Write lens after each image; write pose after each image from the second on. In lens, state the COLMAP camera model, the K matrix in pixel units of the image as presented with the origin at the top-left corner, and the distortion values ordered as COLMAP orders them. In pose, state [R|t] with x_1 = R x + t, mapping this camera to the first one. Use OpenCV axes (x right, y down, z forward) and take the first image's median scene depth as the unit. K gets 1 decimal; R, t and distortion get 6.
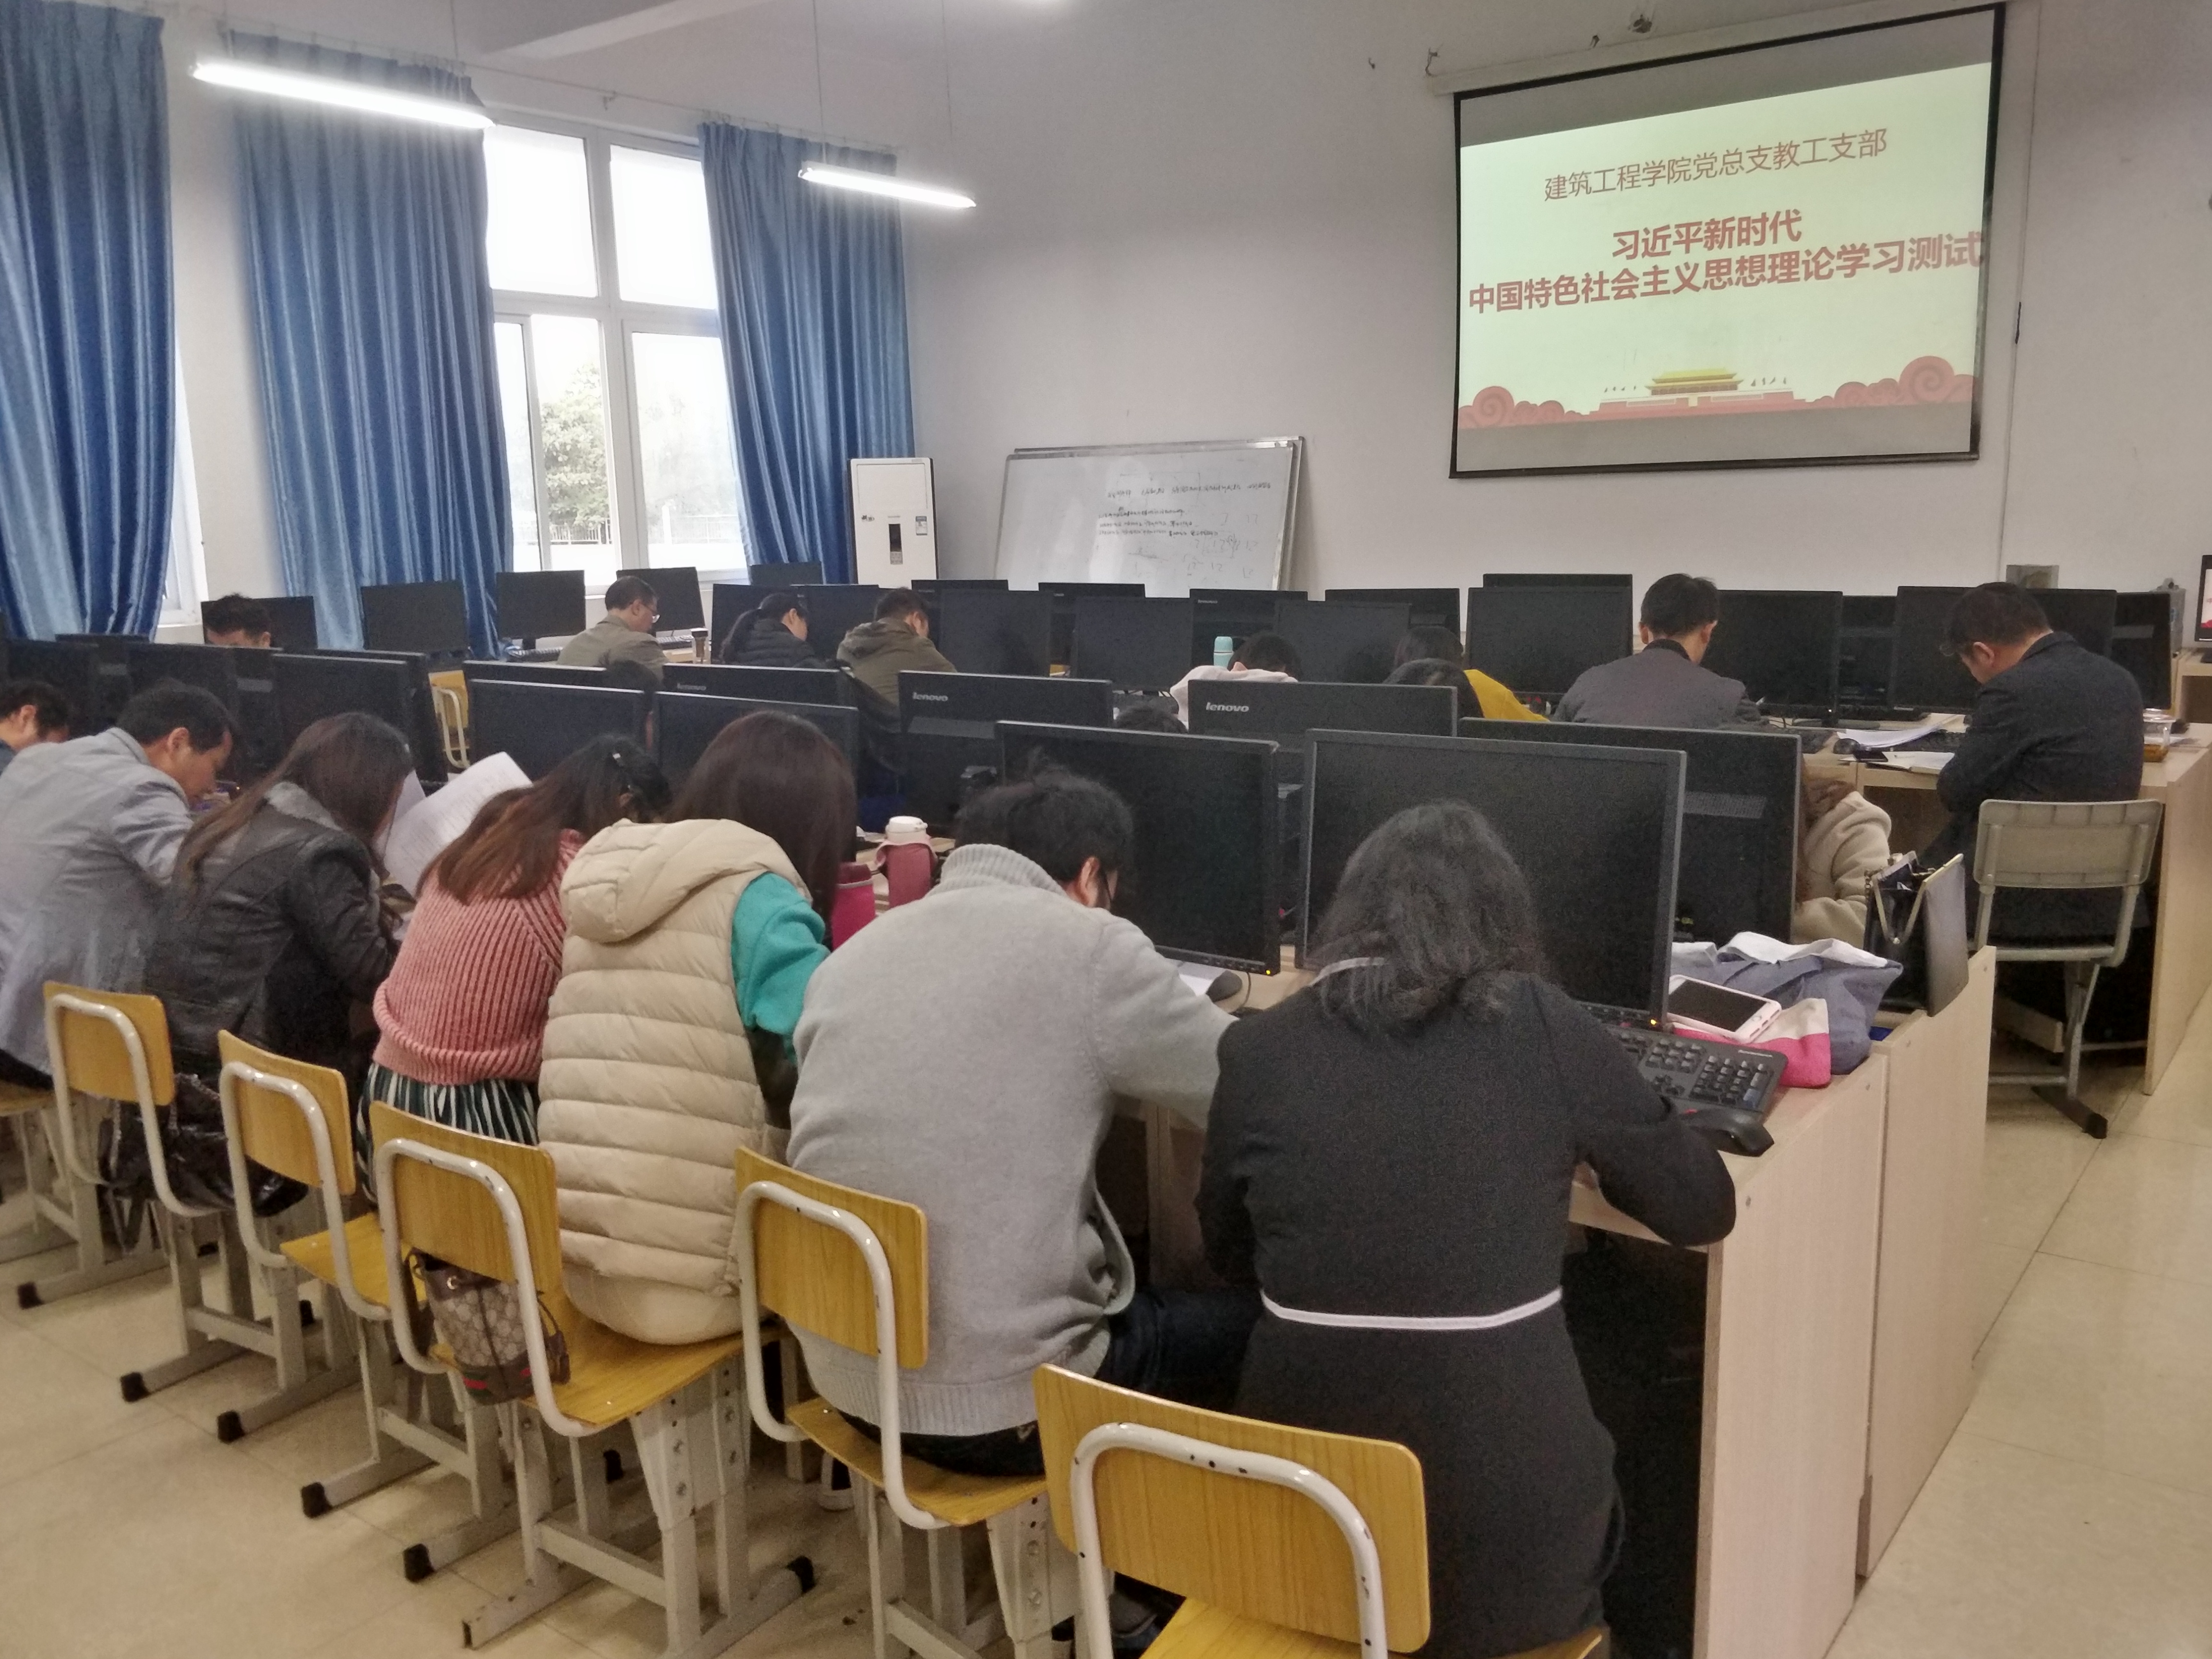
lens RADIAL K [[1835.6, 0, 1071.1], [0, 1835.6, 798.3], [0, 0, 1]] dist [0.036033, -0.052496]
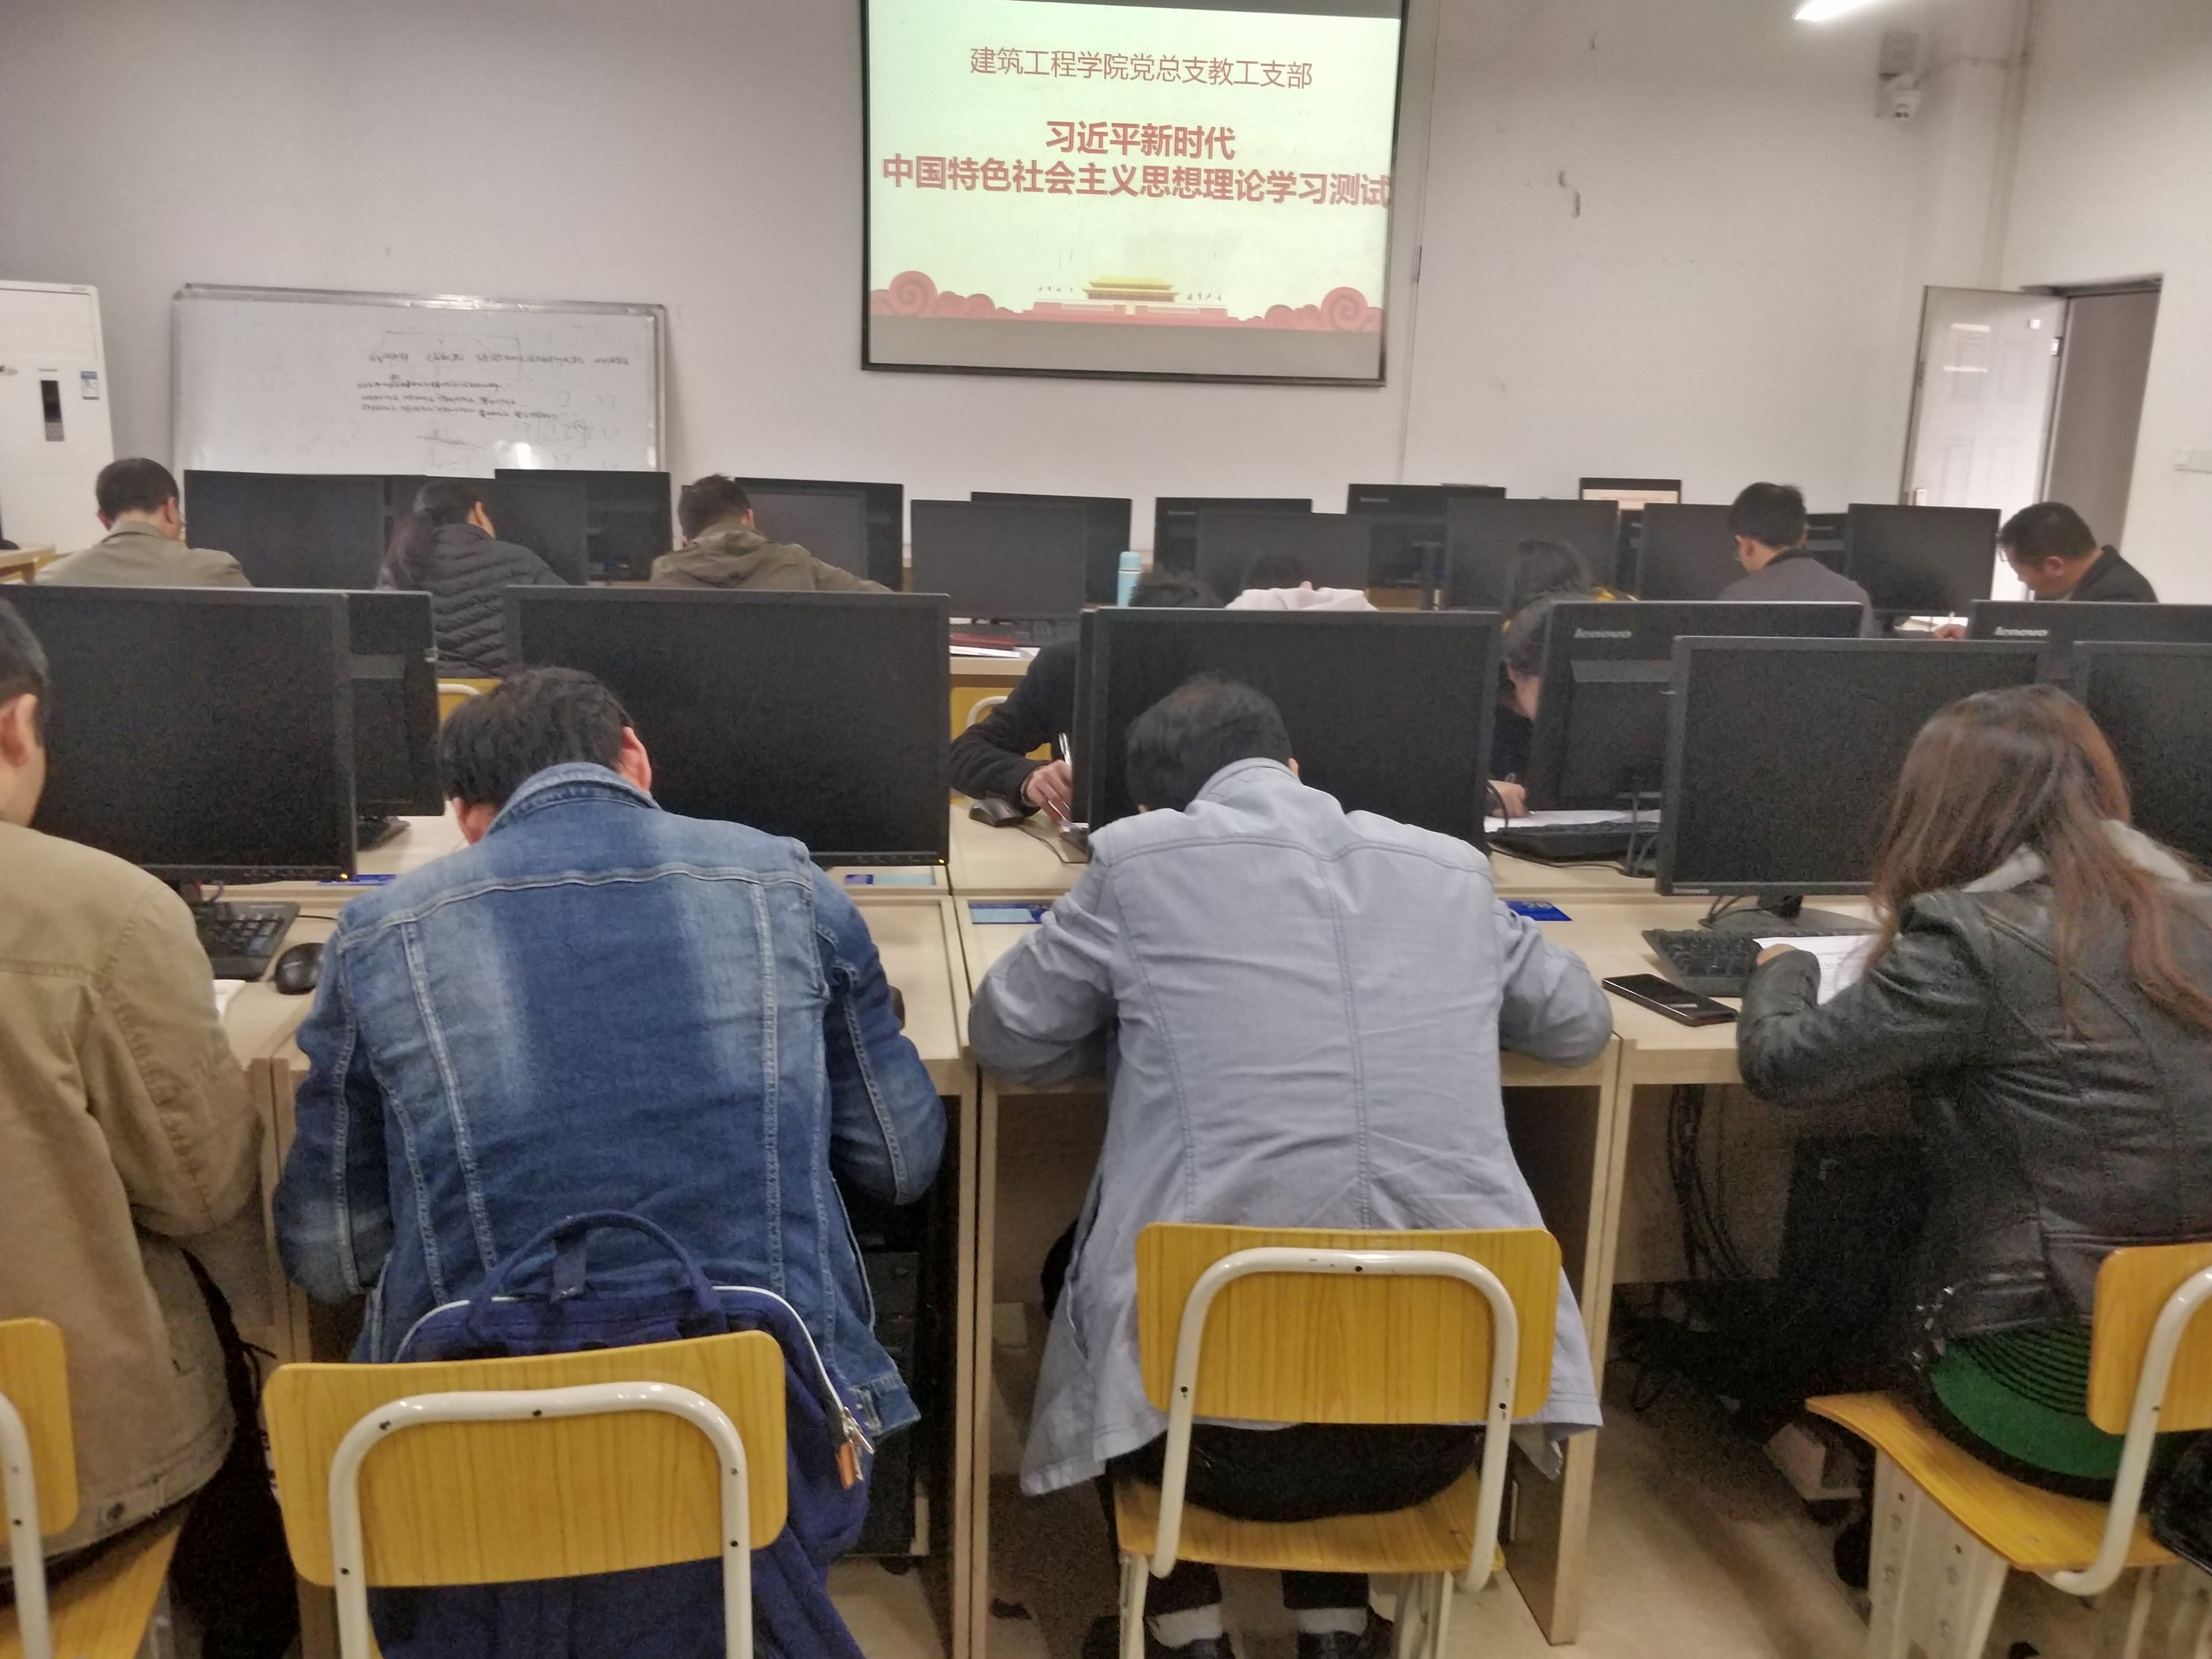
lens RADIAL K [[1835.6, 0, 1054.3], [0, 1835.6, 828.0], [0, 0, 1]] dist [0.036033, -0.052496]
pose [[0.716666, -0.107312, 0.689111, -0.411766], [0.059893, 0.993911, 0.092489, -0.030843], [-0.694840, -0.025011, 0.718729, 0.307959]]
